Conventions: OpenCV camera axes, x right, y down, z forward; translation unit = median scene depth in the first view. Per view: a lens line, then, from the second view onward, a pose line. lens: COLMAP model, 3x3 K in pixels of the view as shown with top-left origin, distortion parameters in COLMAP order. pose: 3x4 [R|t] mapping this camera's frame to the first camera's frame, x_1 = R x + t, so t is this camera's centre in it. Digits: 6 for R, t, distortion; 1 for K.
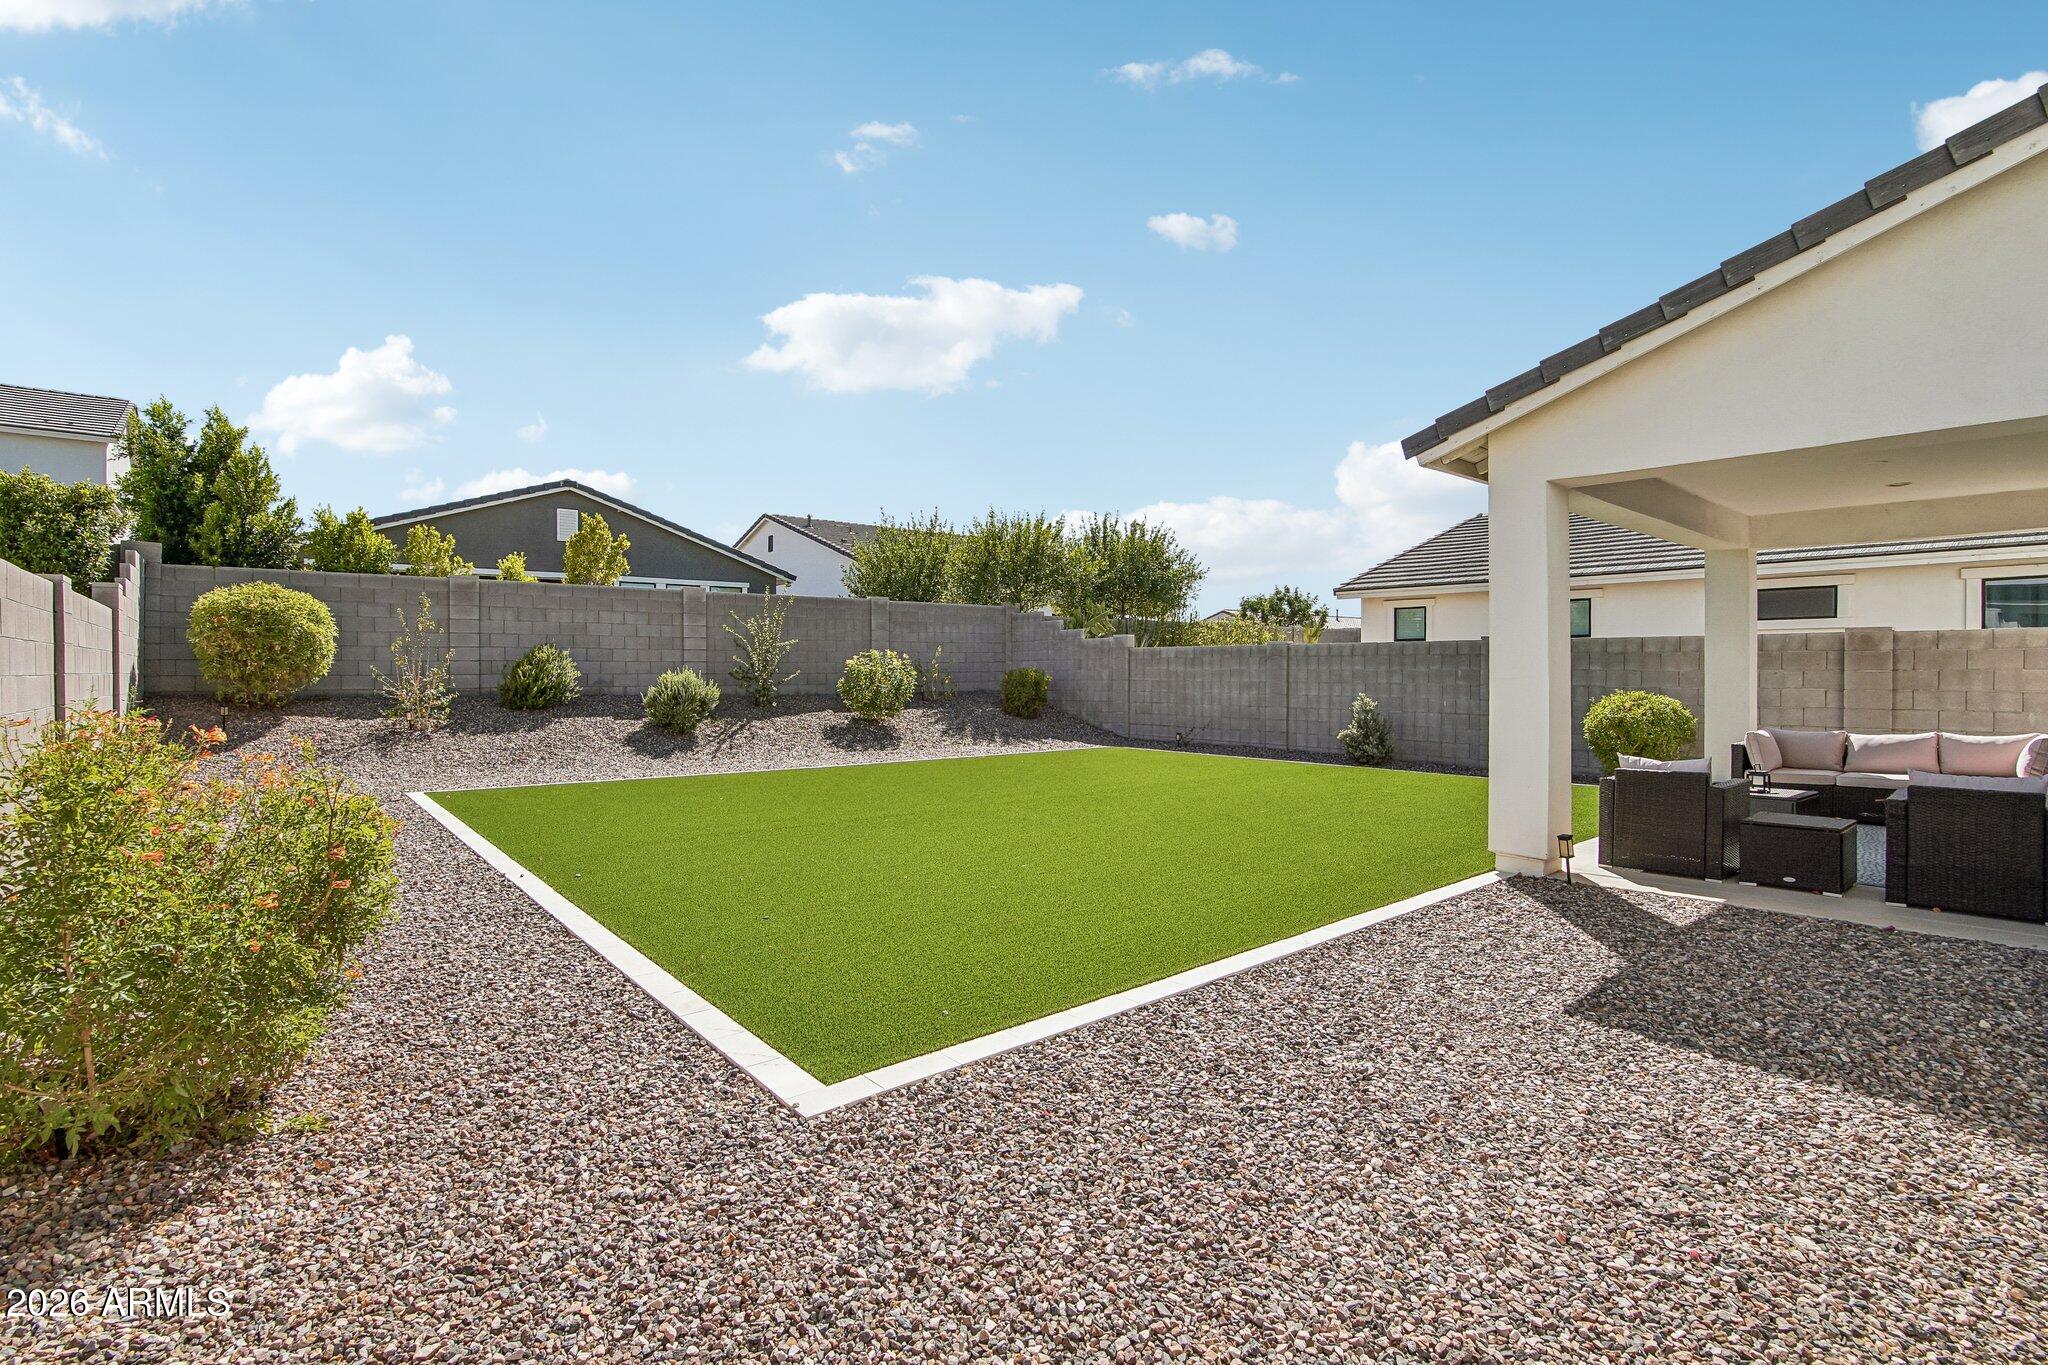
lens RADIAL K [[944.4, 0, 1024.0], [0, 944.4, 682.5], [0, 0, 1]] dist [-0.023352, 0.000616]
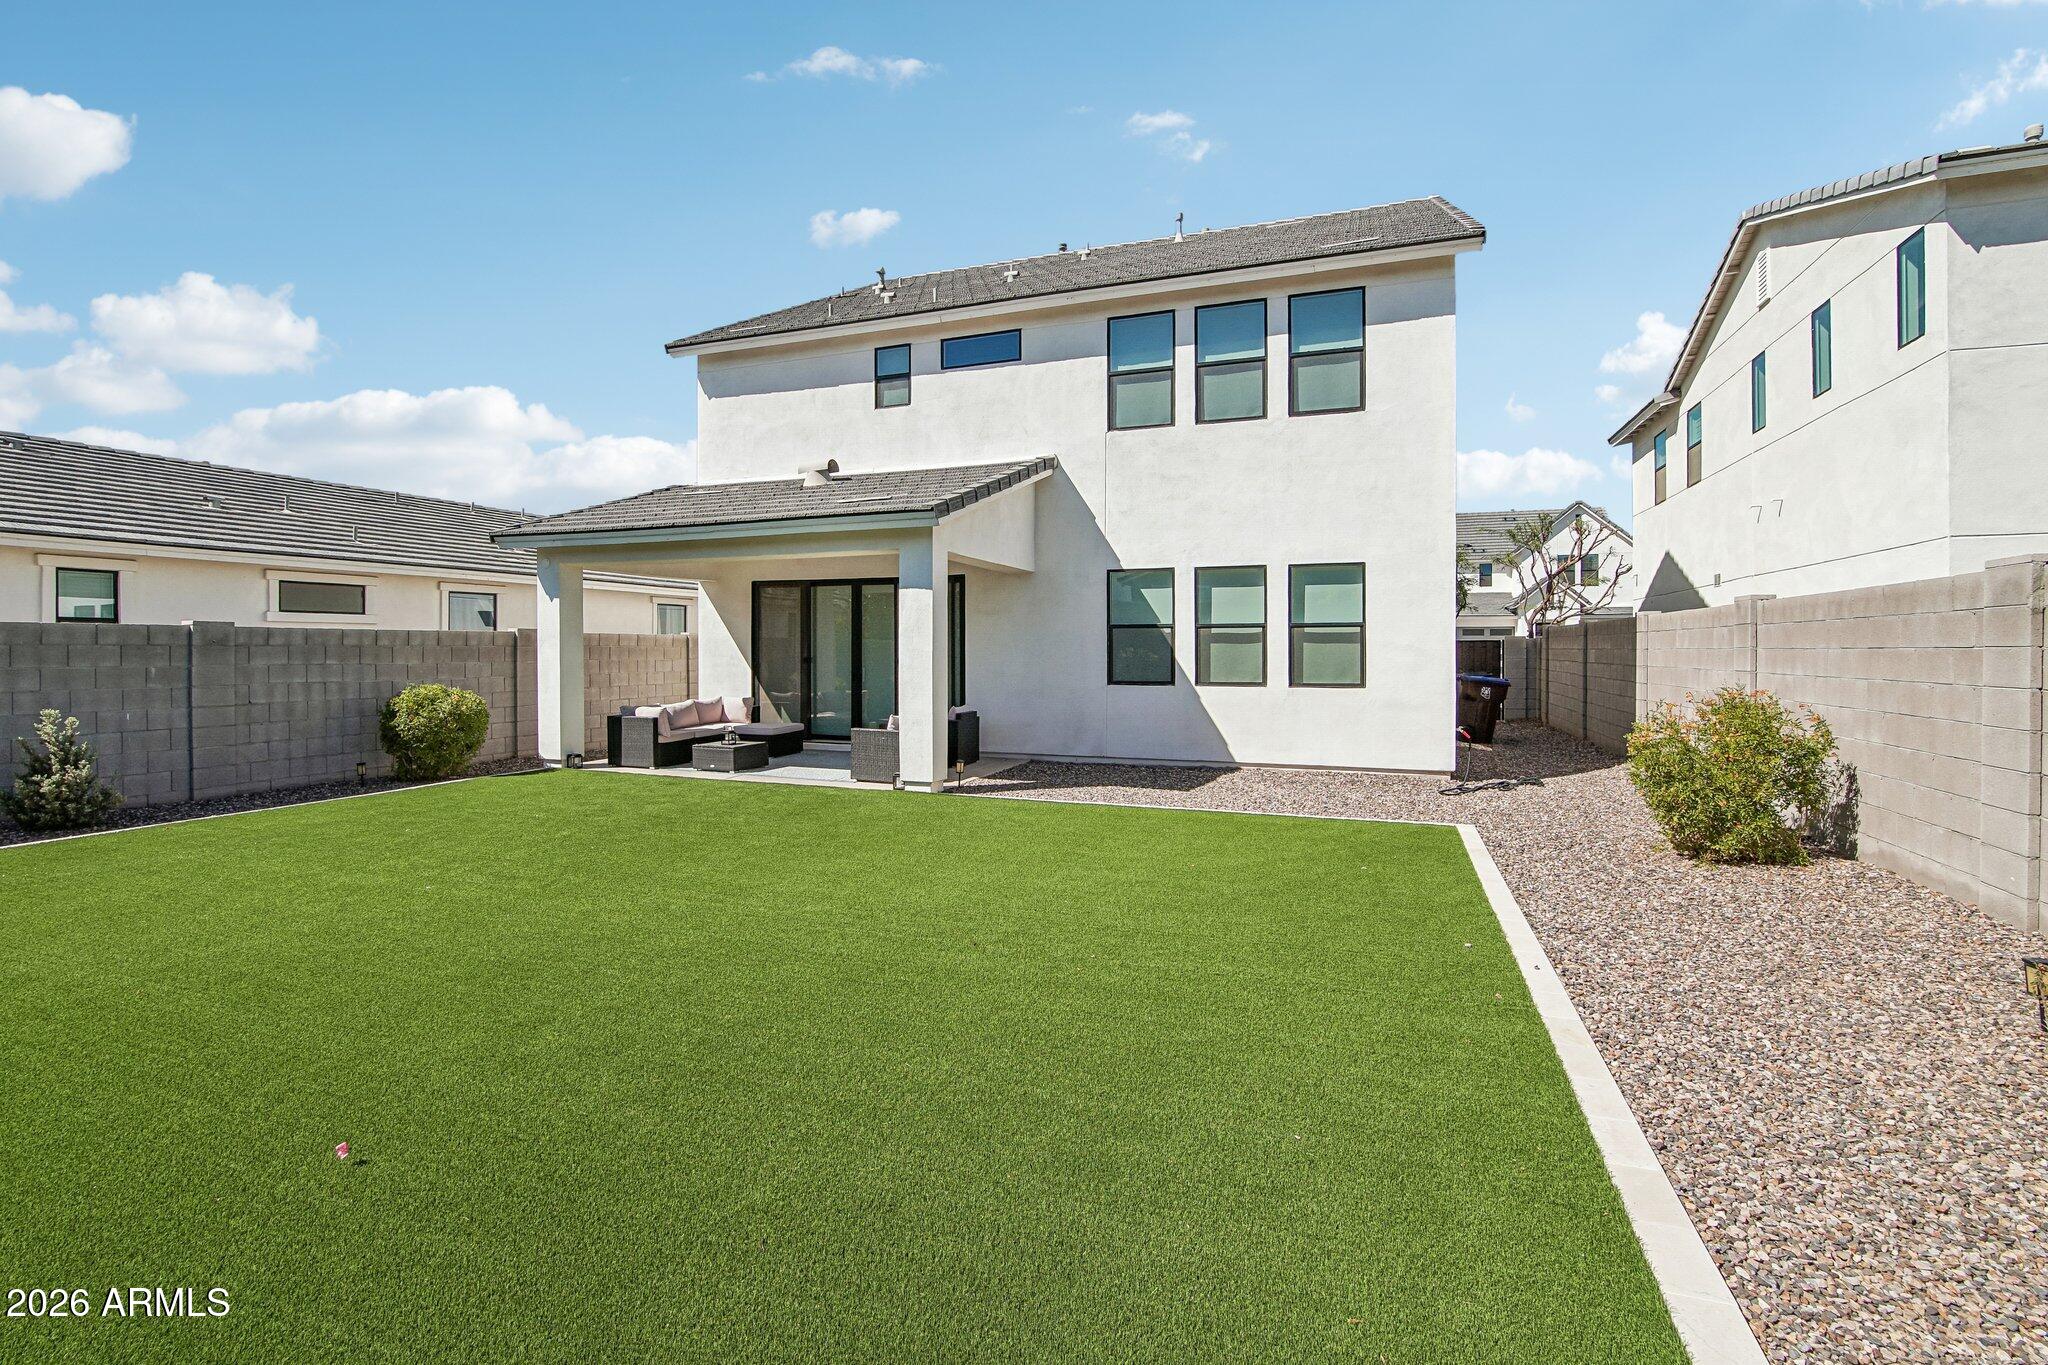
lens RADIAL K [[952.5, 0, 1022.0], [0, 952.5, 636.6], [0, 0, 1]] dist [-0.025171, 0.000993]
pose [[-0.490572, 0.011199, 0.871329, -0.397913], [0.012258, 0.999907, -0.005950, -0.020779], [-0.871315, 0.007762, -0.490664, 0.678580]]
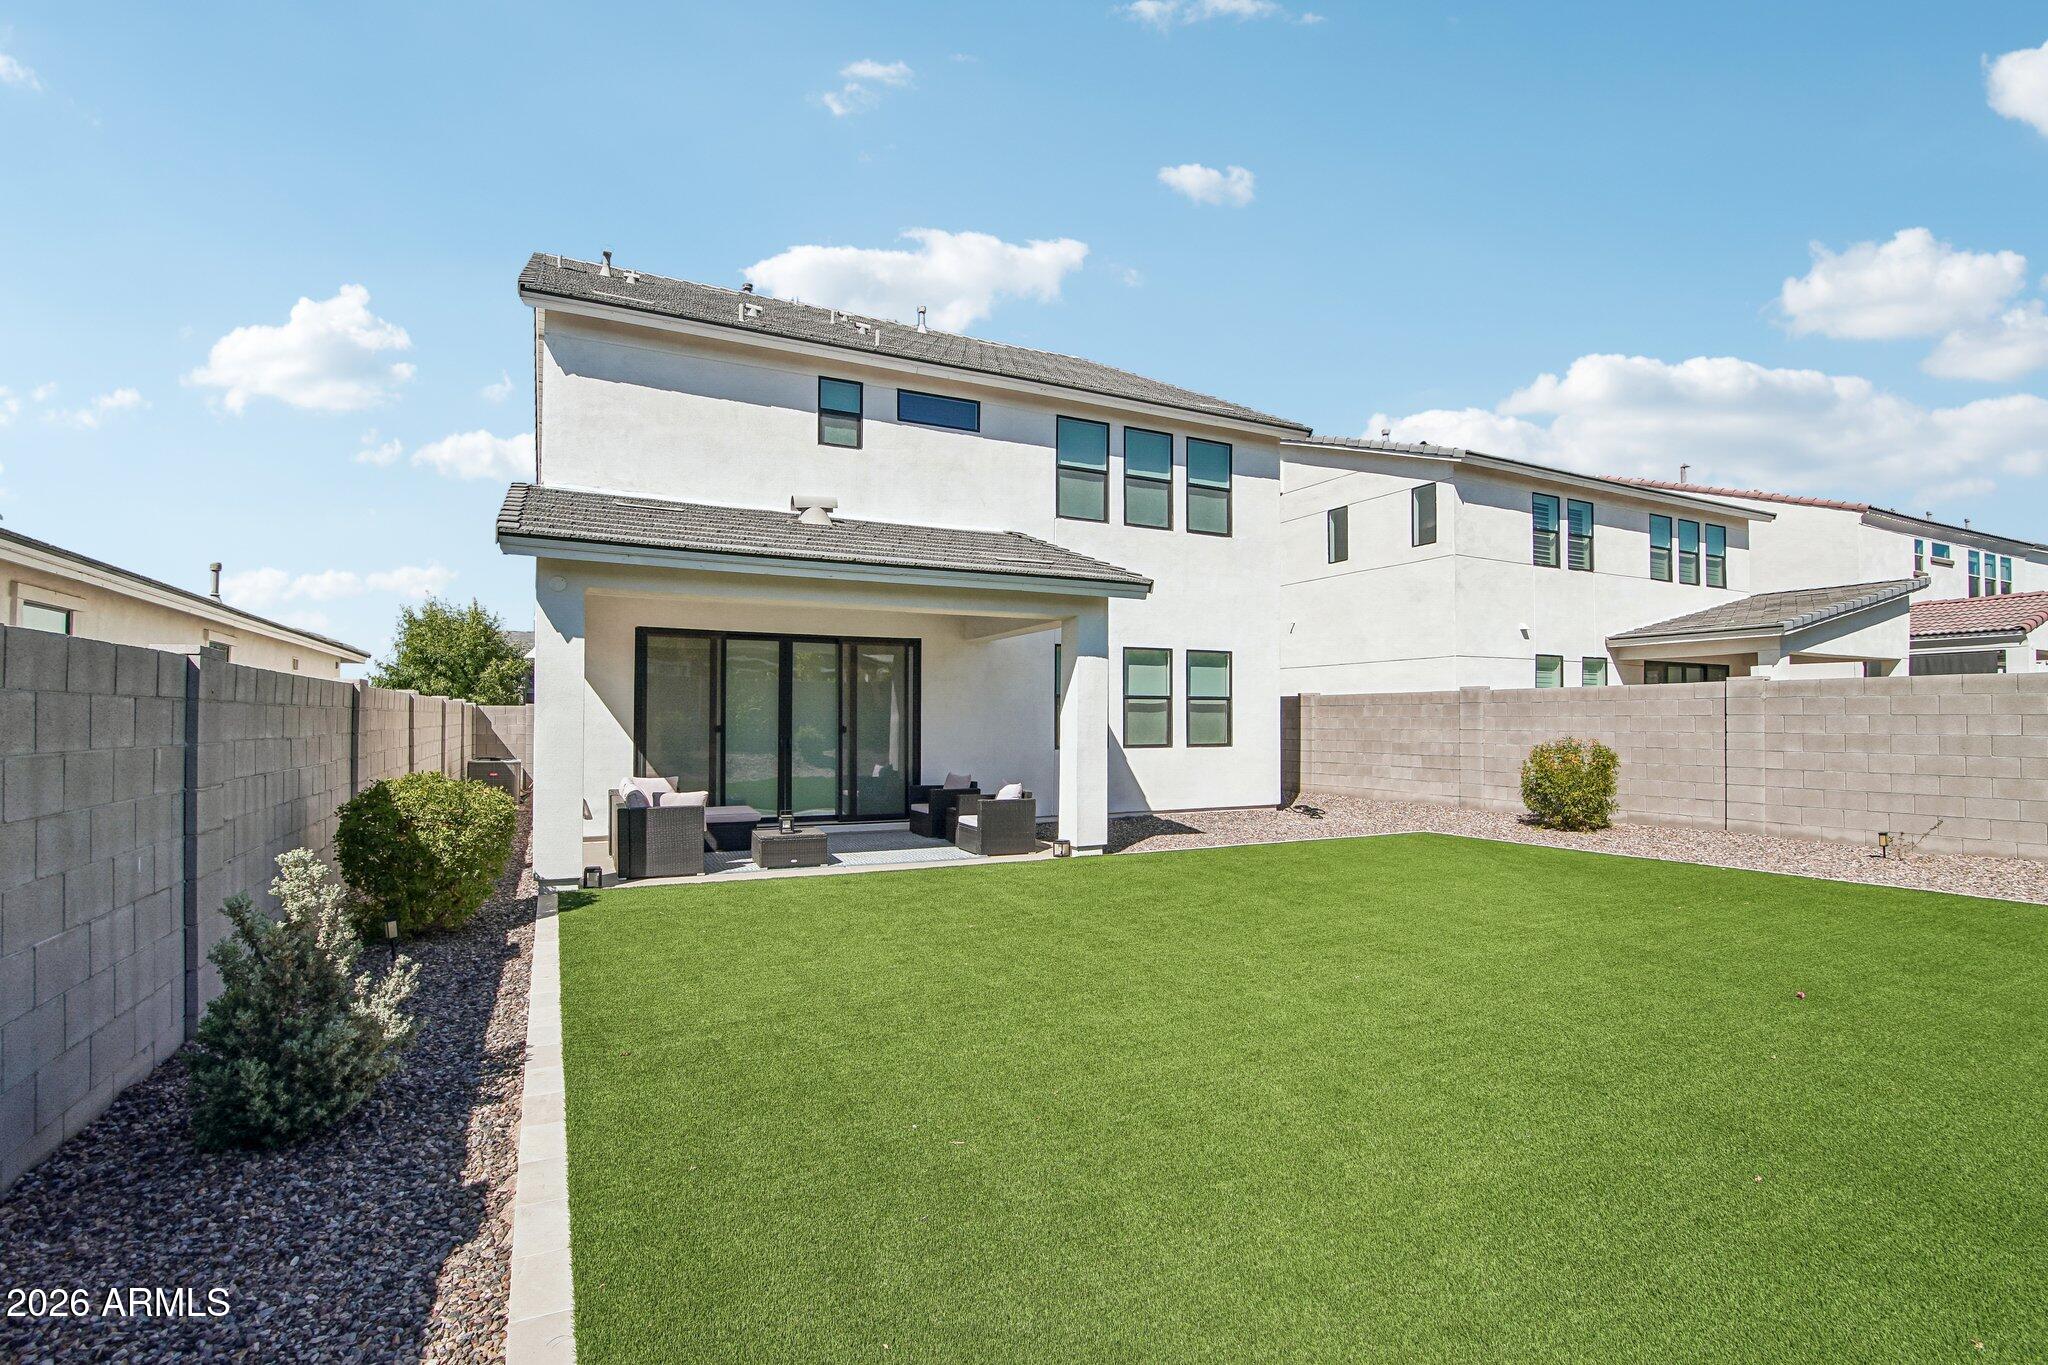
lens RADIAL K [[944.4, 0, 1024.0], [0, 944.4, 682.5], [0, 0, 1]] dist [-0.023352, 0.000616]
pose [[-0.974181, 0.008339, 0.225615, 0.103959], [0.002333, 0.999636, -0.026874, -0.022117], [-0.225757, -0.025654, -0.973846, 1.077715]]
